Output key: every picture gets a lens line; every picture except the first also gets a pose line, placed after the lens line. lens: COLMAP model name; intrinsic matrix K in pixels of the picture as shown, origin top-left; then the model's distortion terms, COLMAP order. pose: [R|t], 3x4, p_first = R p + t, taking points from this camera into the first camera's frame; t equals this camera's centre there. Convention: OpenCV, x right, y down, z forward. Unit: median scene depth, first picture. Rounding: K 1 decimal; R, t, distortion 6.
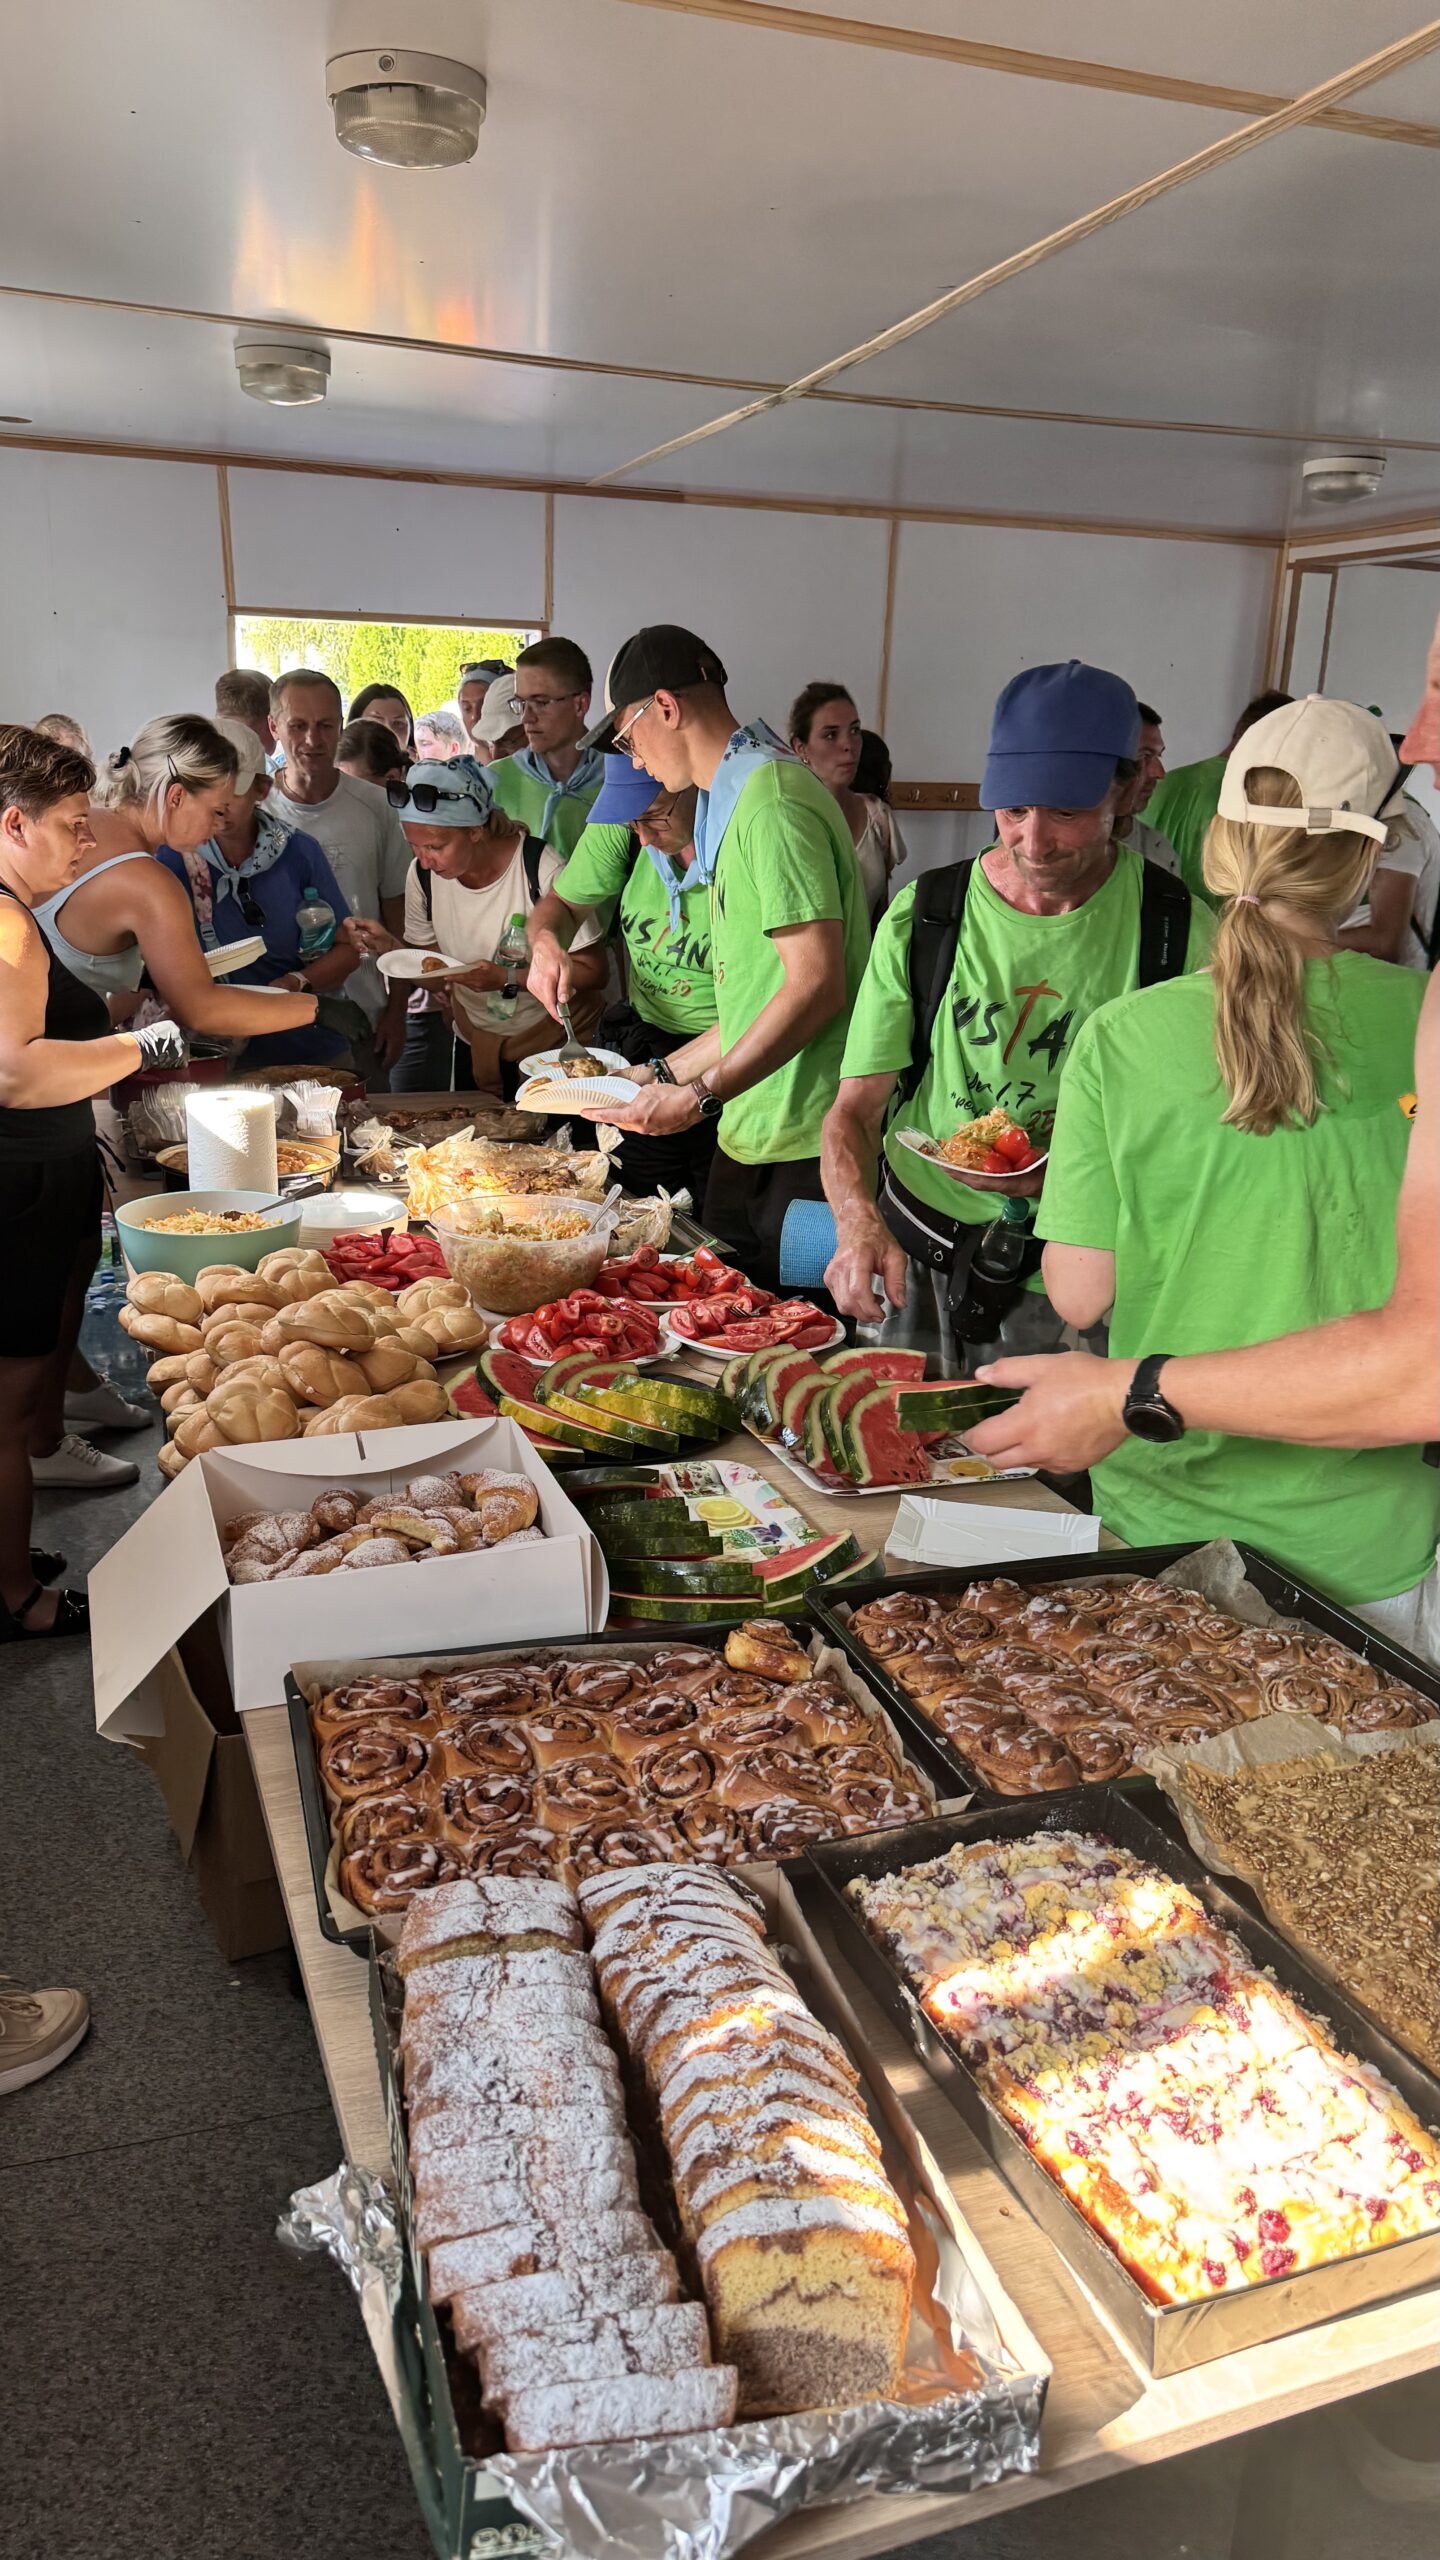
lens RADIAL K [[1790.1, 0, 682.6], [0, 1790.1, 1252.2], [0, 0, 1]] dist [0.047586, -0.081801]
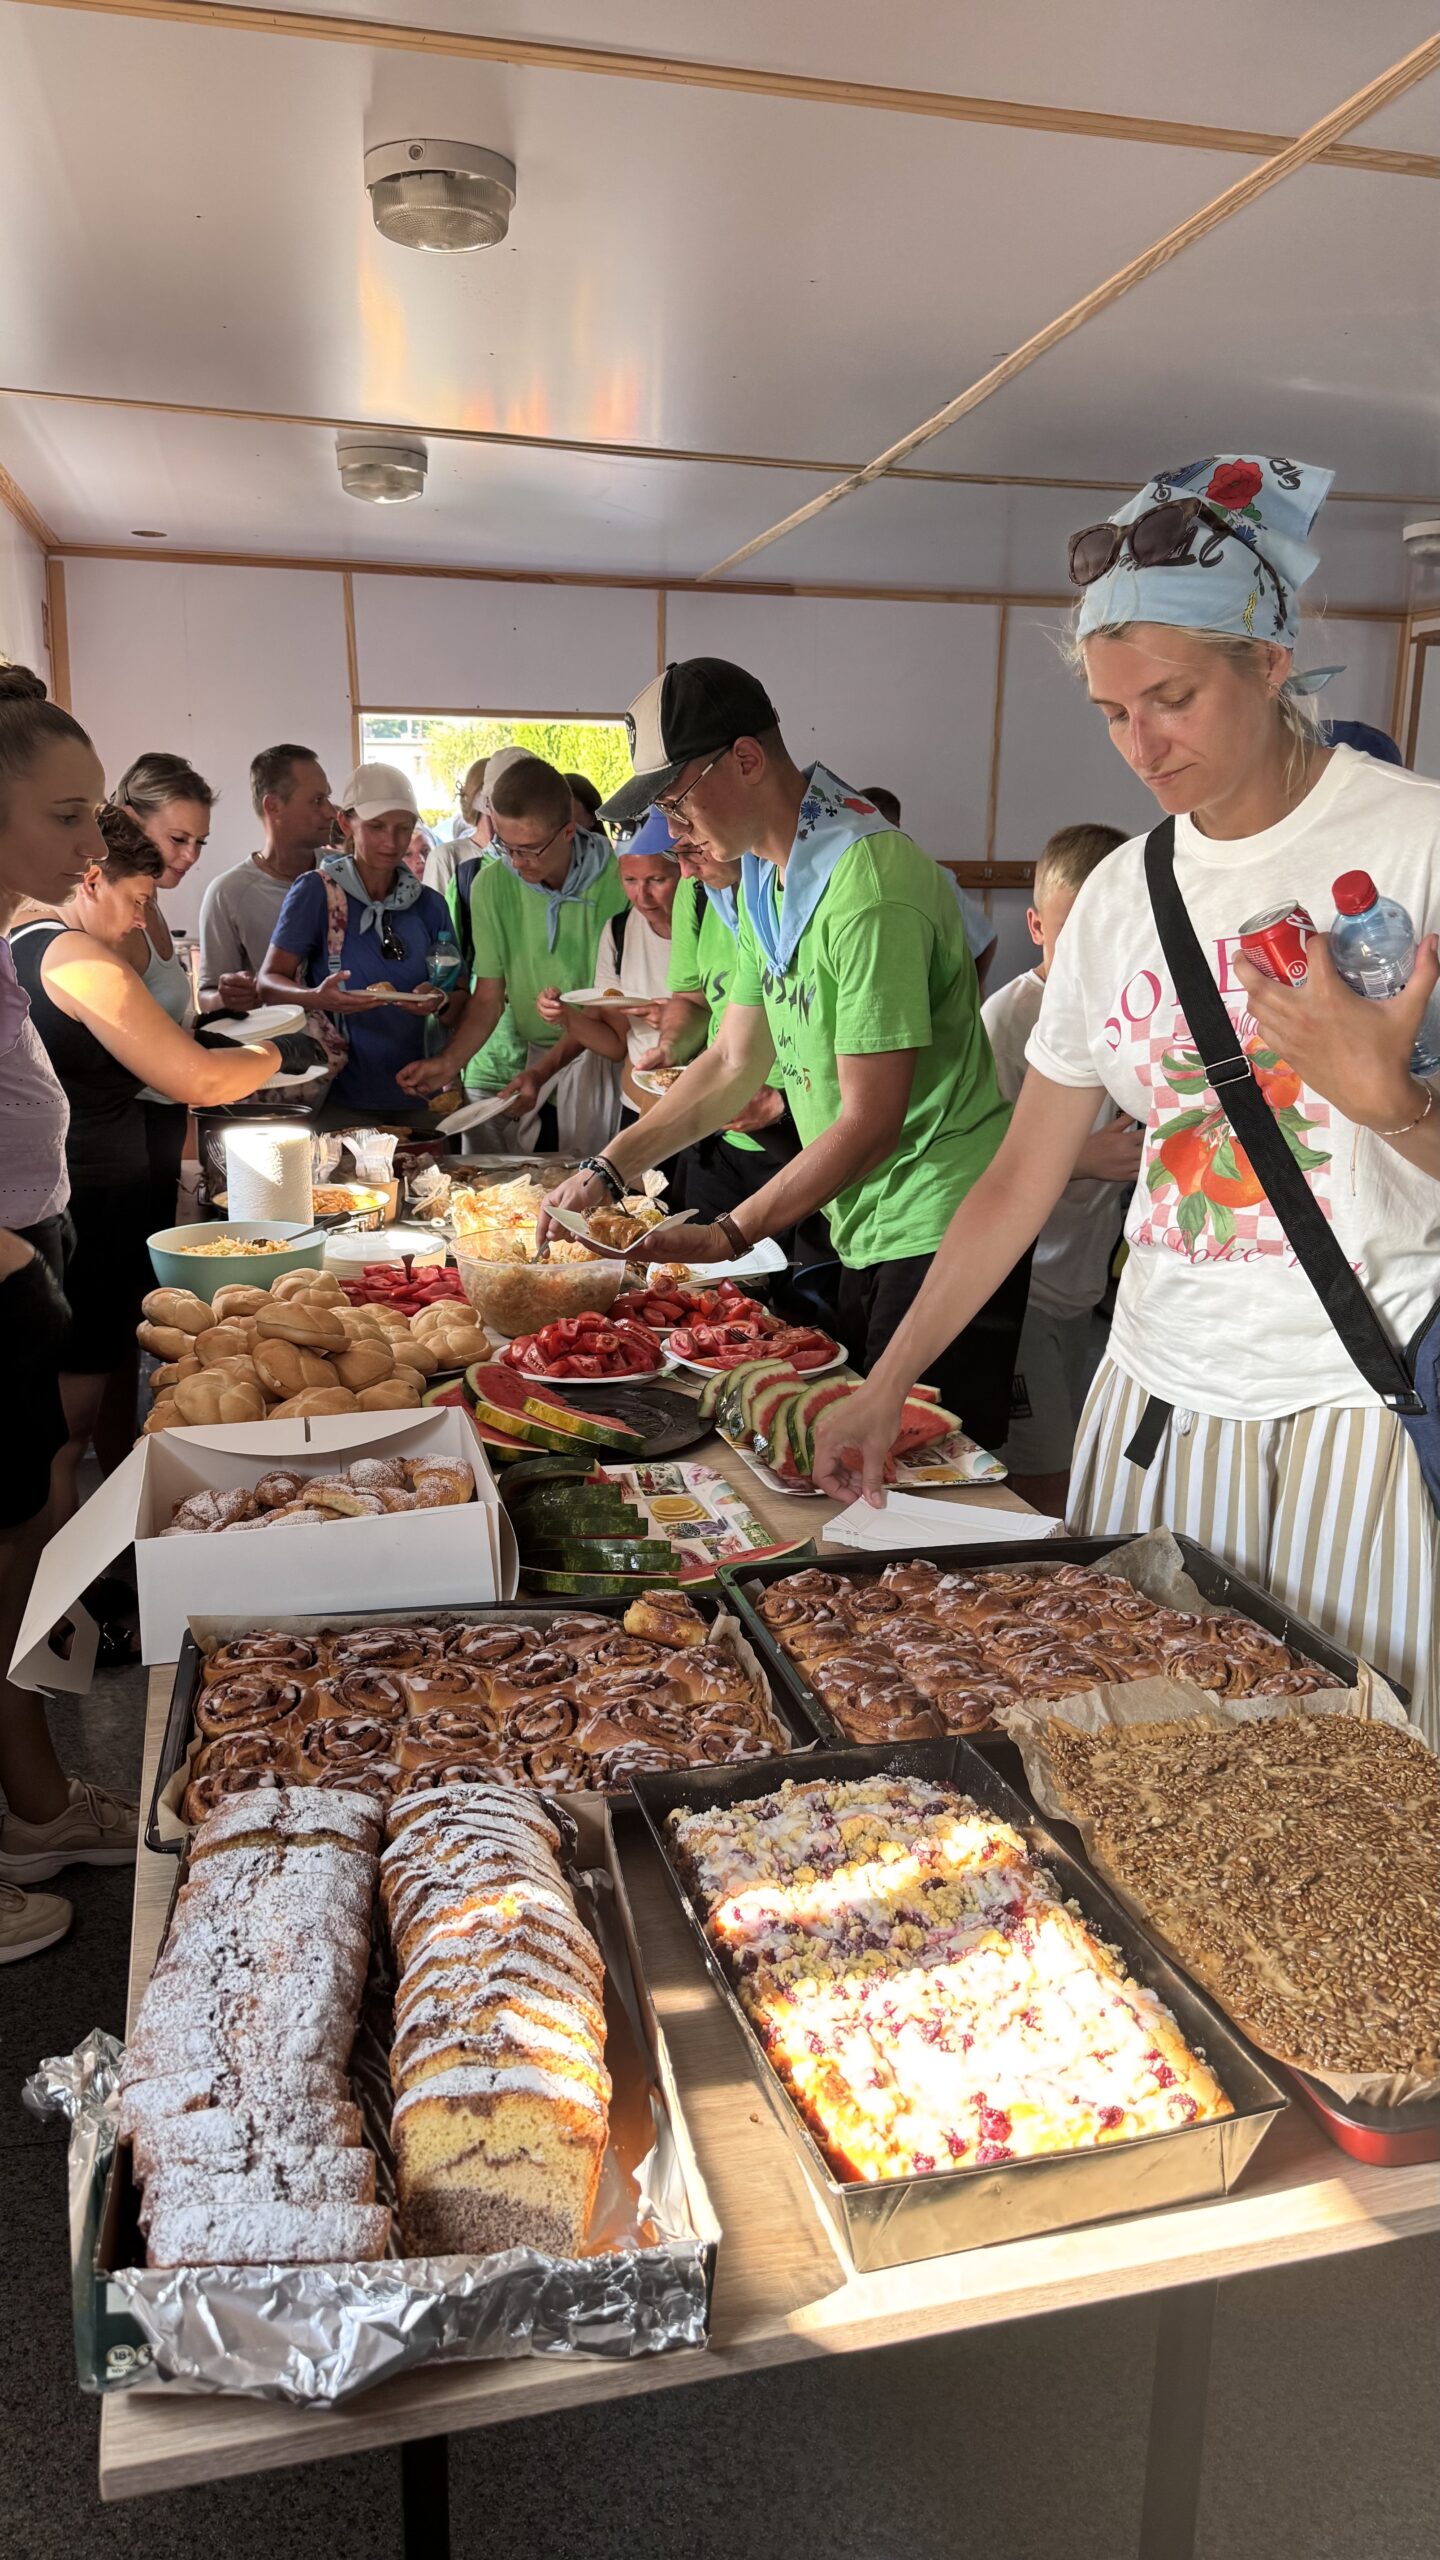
lens RADIAL K [[1790.1, 0, 698.9], [0, 1790.1, 1269.8], [0, 0, 1]] dist [0.047586, -0.081801]
pose [[0.995976, 0.000478, -0.089621, 0.168946], [-0.005108, 0.998663, -0.051438, 0.085340], [0.089477, 0.051689, 0.994647, -0.006671]]
